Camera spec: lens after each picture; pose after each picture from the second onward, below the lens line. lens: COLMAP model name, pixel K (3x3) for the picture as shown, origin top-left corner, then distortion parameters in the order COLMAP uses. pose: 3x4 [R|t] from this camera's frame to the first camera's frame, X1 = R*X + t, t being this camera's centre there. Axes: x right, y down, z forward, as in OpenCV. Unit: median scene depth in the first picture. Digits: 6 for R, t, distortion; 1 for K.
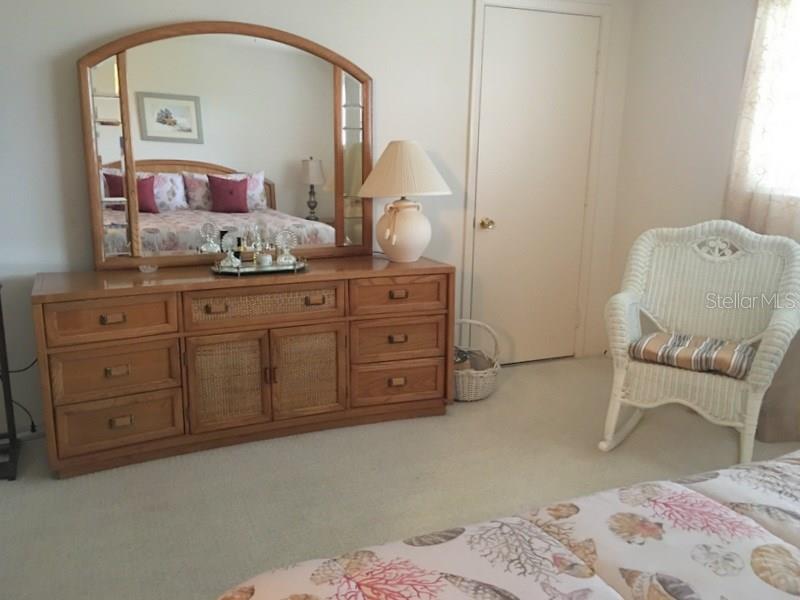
lens RADIAL K [[701.9, 0, 400.0], [0, 701.9, 300.0], [0, 0, 1]] dist [0.018017, 0.006665]
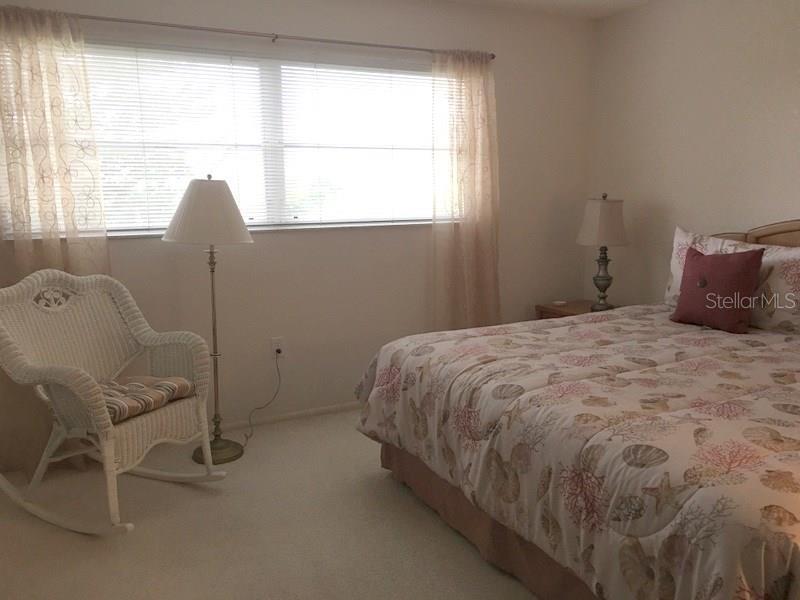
lens RADIAL K [[675.7, 0, 400.0], [0, 675.7, 300.0], [0, 0, 1]] dist [0.034090, -0.007628]
pose [[-0.069863, -0.184929, 0.980266, -0.528823], [0.232776, 0.952517, 0.196284, -0.155930], [-0.970018, 0.241895, -0.023499, 0.618886]]
